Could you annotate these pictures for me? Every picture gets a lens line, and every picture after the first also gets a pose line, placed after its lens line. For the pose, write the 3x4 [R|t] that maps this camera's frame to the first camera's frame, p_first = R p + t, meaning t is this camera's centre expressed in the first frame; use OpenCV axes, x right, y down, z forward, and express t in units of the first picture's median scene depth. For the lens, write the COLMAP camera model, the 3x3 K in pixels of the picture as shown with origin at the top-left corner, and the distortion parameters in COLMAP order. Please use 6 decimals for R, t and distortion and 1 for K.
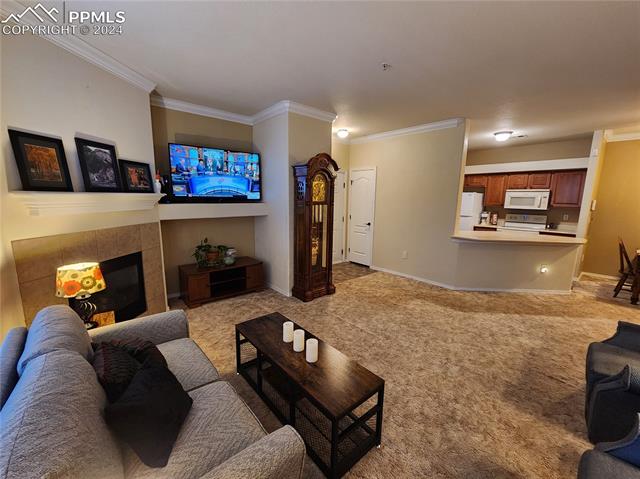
lens RADIAL K [[263.8, 0, 323.9], [0, 263.8, 239.8], [0, 0, 1]] dist [0.001960, 0.000576]
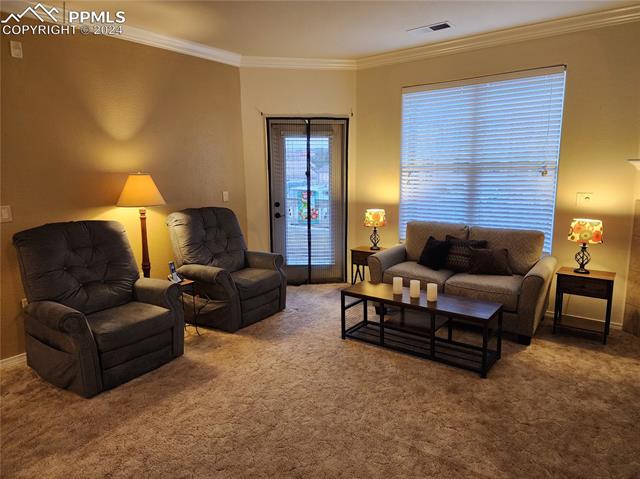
lens RADIAL K [[426.1, 0, 320.0], [0, 426.1, 239.5], [0, 0, 1]] dist [0.085373, -0.074194]
pose [[-0.978544, 0.031825, -0.203564, 0.319111], [-0.034407, 0.948883, 0.313746, -0.184196], [0.203143, 0.314018, -0.927429, 1.203811]]
